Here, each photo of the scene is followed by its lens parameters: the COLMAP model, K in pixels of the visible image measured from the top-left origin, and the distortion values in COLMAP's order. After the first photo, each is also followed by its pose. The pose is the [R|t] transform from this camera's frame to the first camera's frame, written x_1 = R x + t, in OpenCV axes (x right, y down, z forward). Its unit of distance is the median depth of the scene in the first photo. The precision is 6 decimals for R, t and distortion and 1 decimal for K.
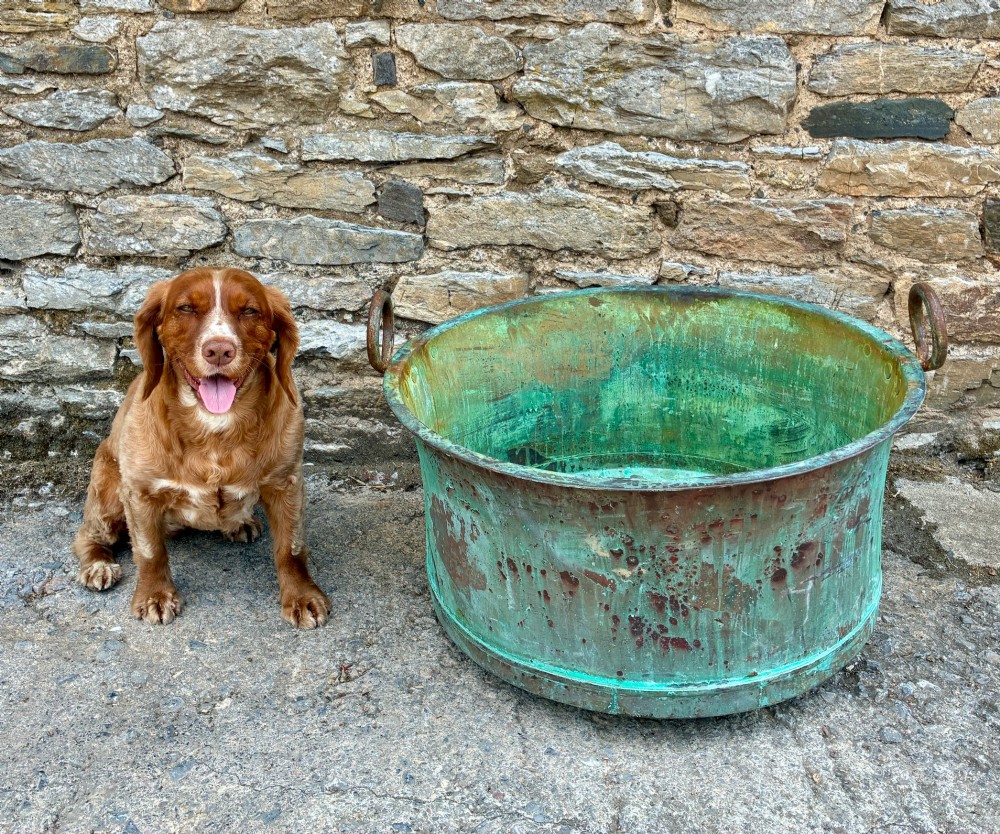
lens RADIAL K [[1033.8, 0, 453.9], [0, 1033.8, 318.7], [0, 0, 1]] dist [0.028029, -0.039702]
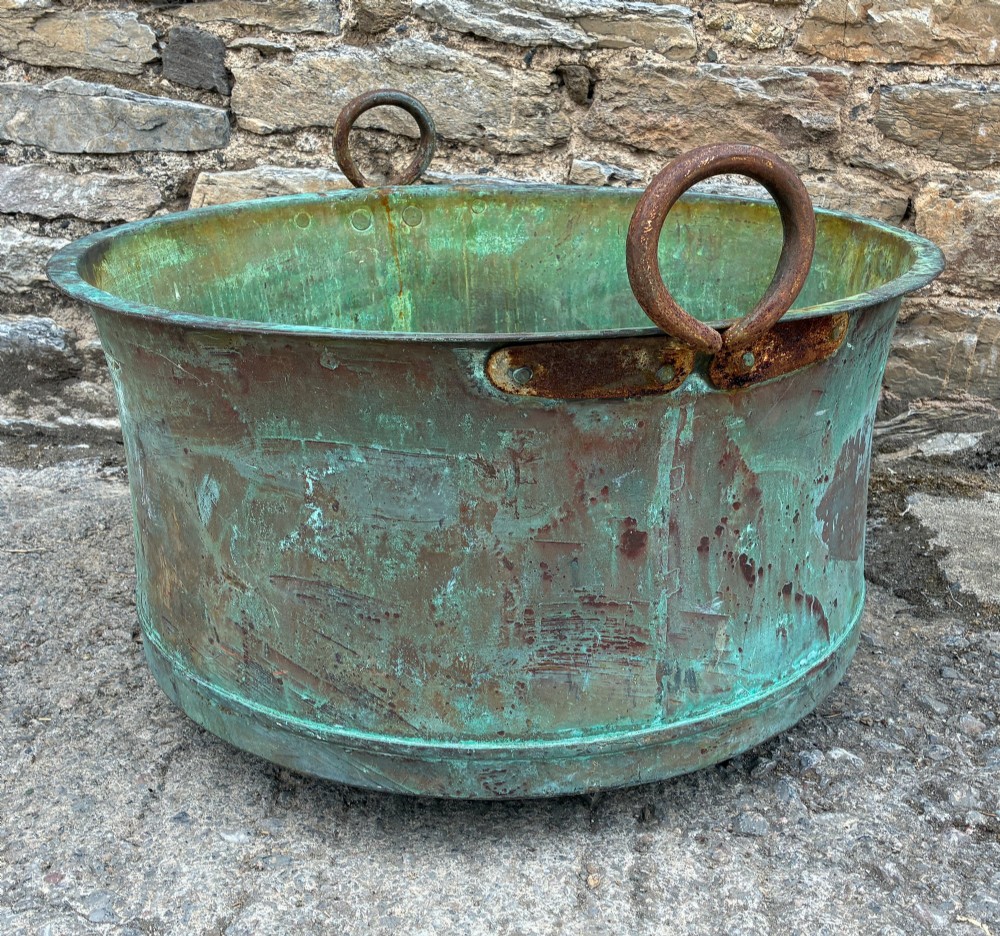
lens RADIAL K [[1209.2, 0, 525.7], [0, 1209.2, 415.9], [0, 0, 1]] dist [-0.000315, 0.051858]
pose [[0.997639, 0.038470, -0.056893, 0.225562], [-0.039017, 0.999202, -0.008533, 0.124107], [0.056519, 0.010733, 0.998344, 0.206082]]
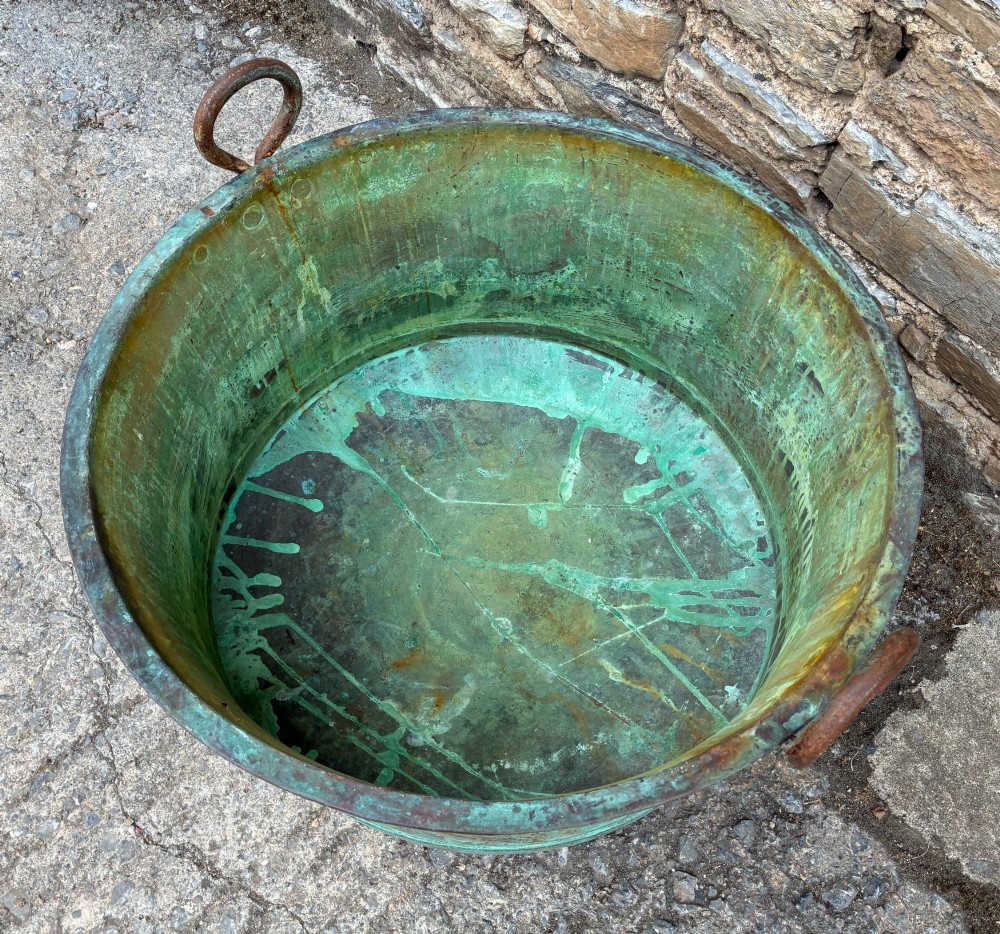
lens RADIAL K [[965.2, 0, 517.8], [0, 965.2, 468.5], [0, 0, 1]] dist [0.025054, -0.018683]
pose [[0.710381, 0.626160, -0.321375, 0.365514], [-0.249454, 0.650974, 0.716942, -0.266435], [0.658127, -0.429134, 0.618638, 0.484028]]
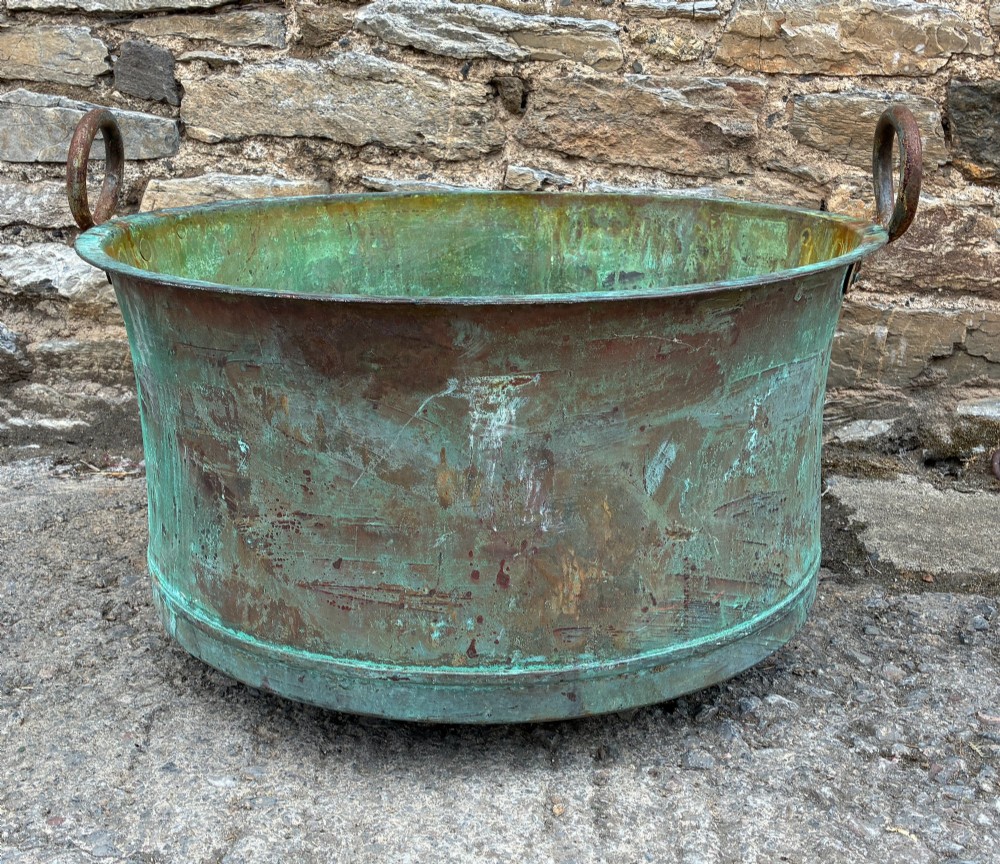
lens RADIAL K [[1214.5, 0, 486.7], [0, 1214.5, 411.9], [0, 0, 1]] dist [0.008686, 0.017916]
pose [[0.999625, 0.023759, -0.013594, 0.205453], [-0.024224, 0.999088, -0.035160, 0.149512], [0.012747, 0.035476, 0.999289, 0.160154]]
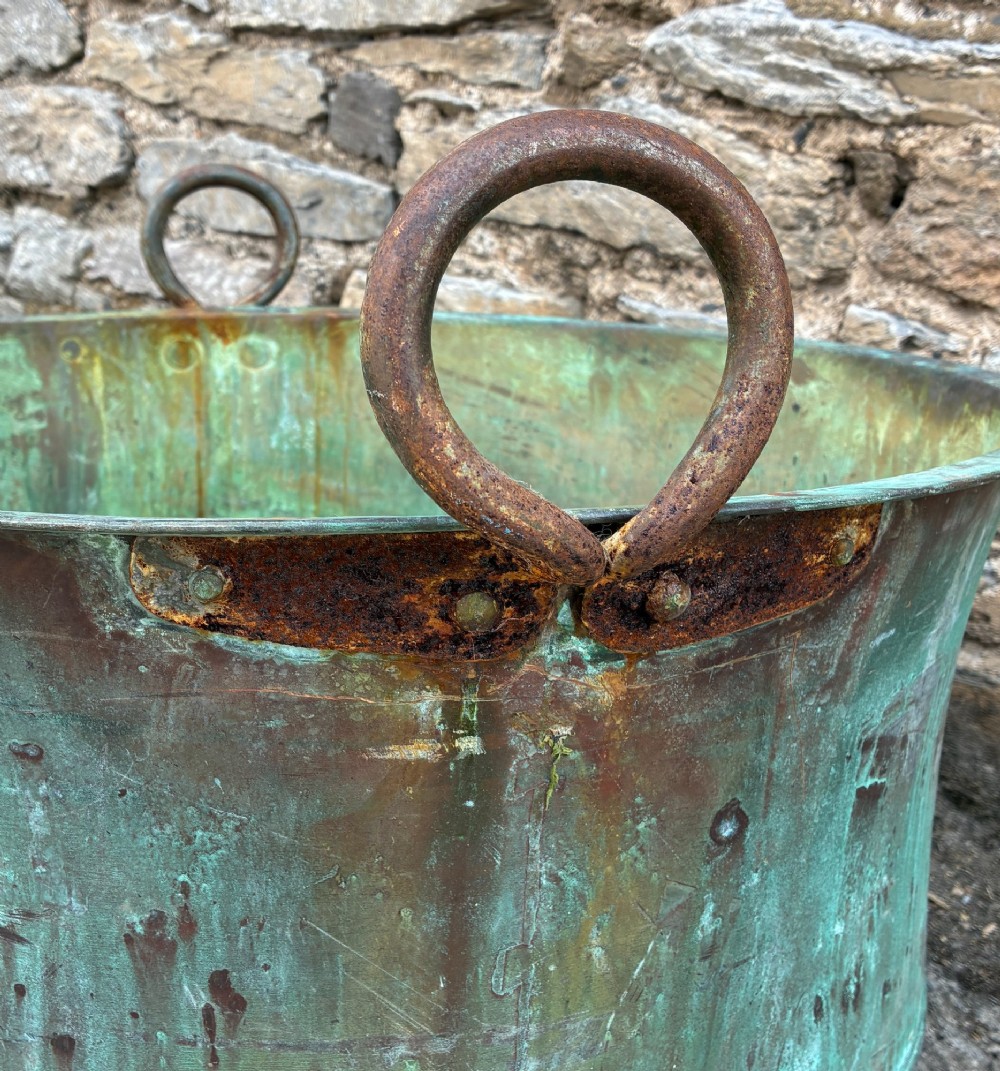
lens RADIAL K [[1329.3, 0, 446.1], [0, 1329.3, 534.6], [0, 0, 1]] dist [0.000130, 0.053152]
pose [[0.831773, 0.221815, -0.508874, 0.363638], [-0.251636, 0.967765, 0.010534, 0.069975], [0.494807, 0.119289, 0.860777, 0.478724]]
